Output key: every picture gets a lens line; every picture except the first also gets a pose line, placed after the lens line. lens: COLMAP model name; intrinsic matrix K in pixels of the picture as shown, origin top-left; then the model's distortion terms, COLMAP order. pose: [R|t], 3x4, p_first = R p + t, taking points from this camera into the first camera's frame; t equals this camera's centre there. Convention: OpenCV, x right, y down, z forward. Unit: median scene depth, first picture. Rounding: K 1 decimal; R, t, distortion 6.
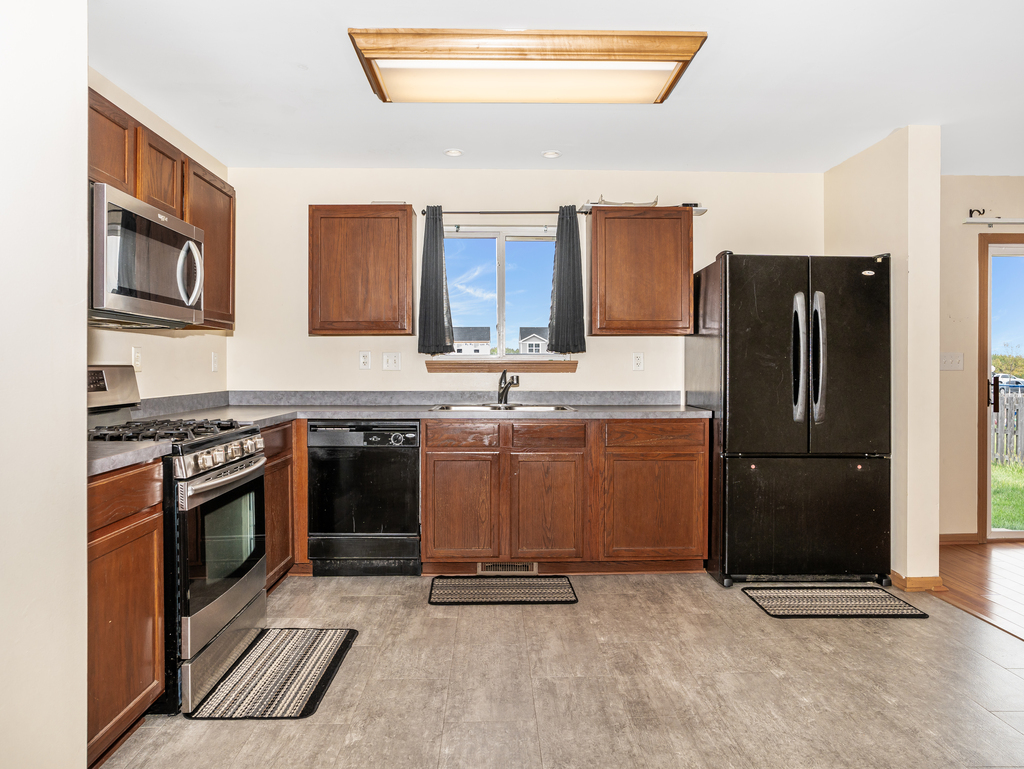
lens RADIAL K [[663.2, 0, 513.2], [0, 663.2, 370.6], [0, 0, 1]] dist [-0.060230, 0.049666]
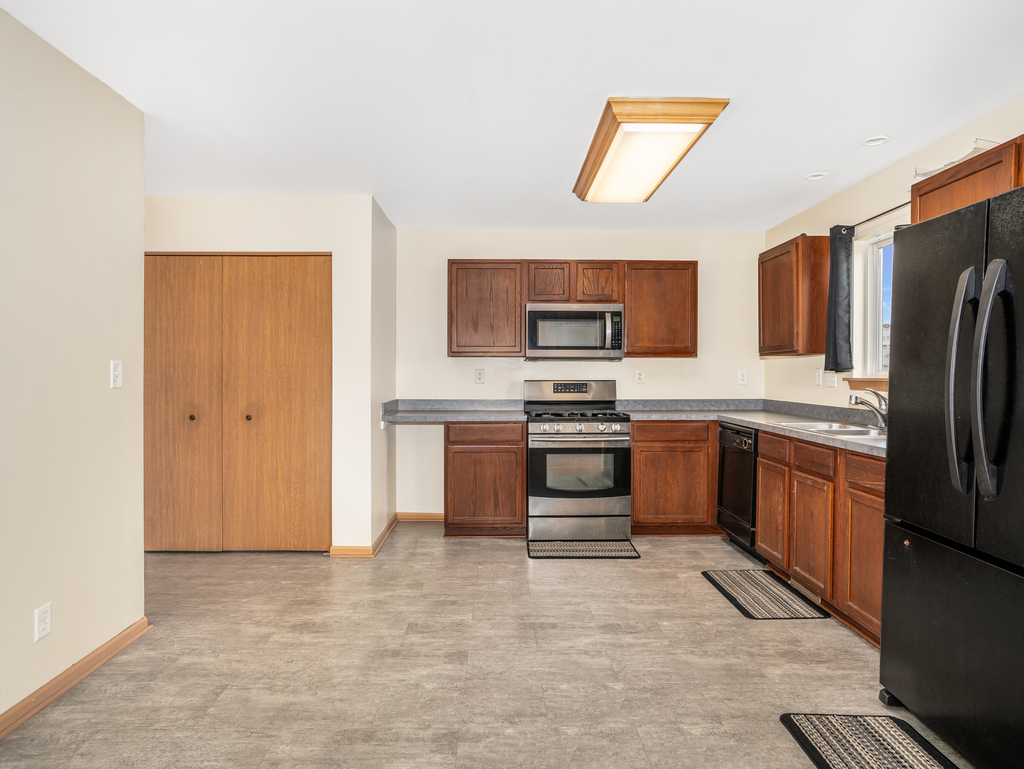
lens RADIAL K [[615.9, 0, 506.2], [0, 615.9, 382.0], [0, 0, 1]] dist [-0.042524, 0.051788]
pose [[-0.015121, 0.015703, -0.999762, 0.984247], [-0.007155, 0.999849, 0.015812, -0.024043], [0.999860, 0.007393, -0.015006, 0.599519]]
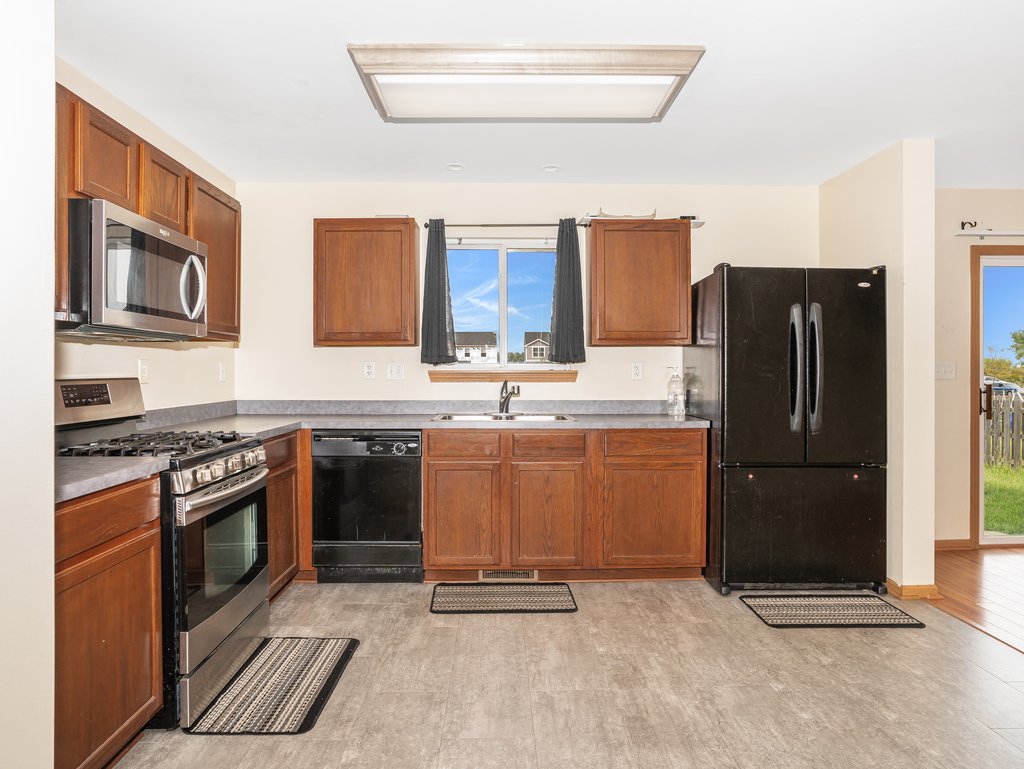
lens RADIAL K [[632.9, 0, 512.8], [0, 632.9, 372.7], [0, 0, 1]] dist [-0.067181, 0.046308]
pose [[0.999967, -0.000714, -0.008083, 0.006730], [0.000691, 0.999996, -0.002762, -0.010884], [0.008085, 0.002756, 0.999964, 0.032993]]
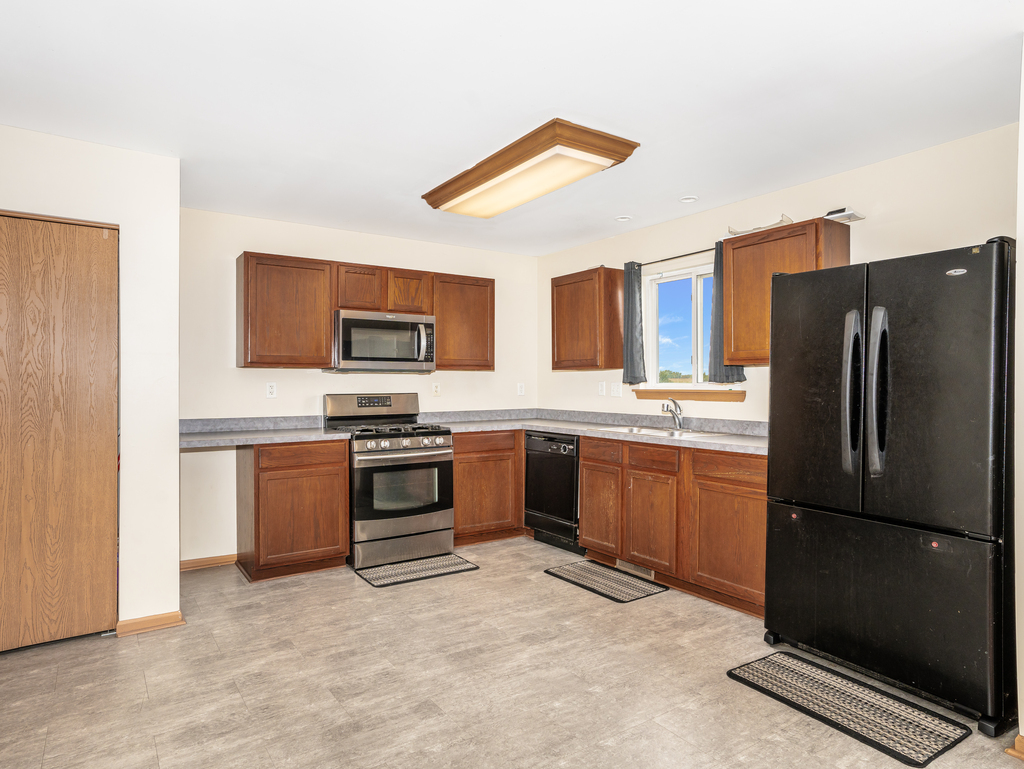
lens RADIAL K [[615.9, 0, 506.2], [0, 615.9, 382.0], [0, 0, 1]] dist [-0.042524, 0.051788]
pose [[0.535733, -0.001924, -0.844385, 0.844203], [-0.003681, 0.999983, -0.004614, -0.026503], [0.844380, 0.005580, 0.535716, 0.239545]]
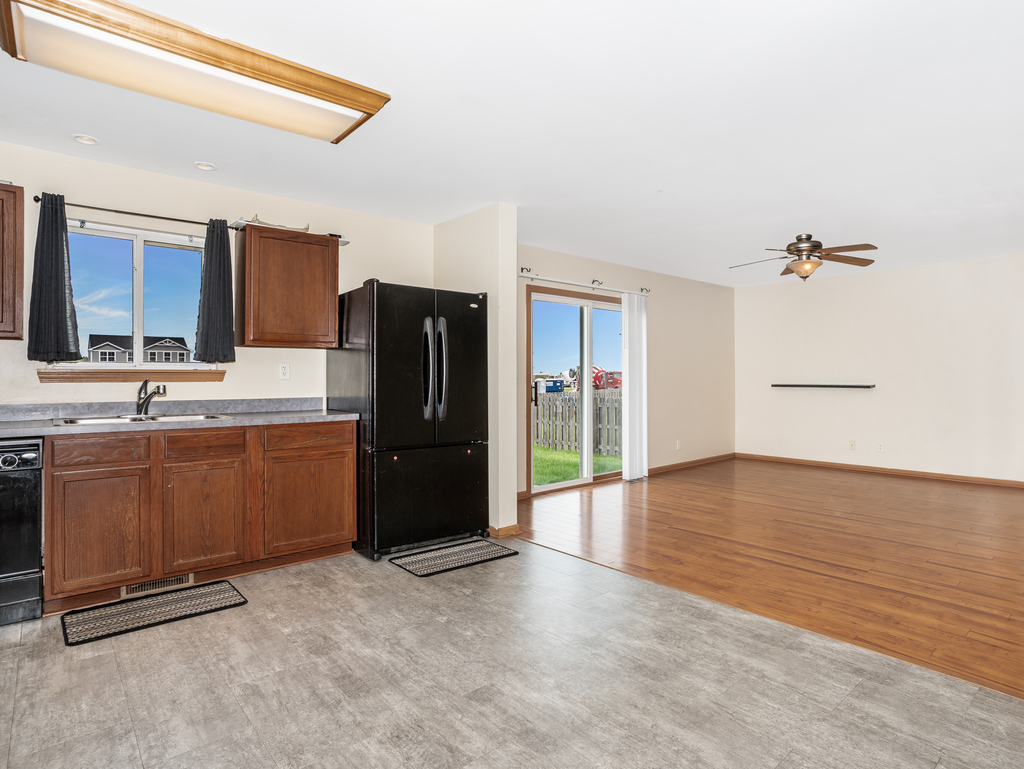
lens RADIAL K [[560.2, 0, 515.5], [0, 560.2, 374.1], [0, 0, 1]] dist [-0.067413, 0.034613]
pose [[0.777940, 0.002140, 0.628335, -0.110935], [0.004347, 0.999952, -0.008788, 0.000940], [-0.628324, 0.009567, 0.777893, 0.055933]]
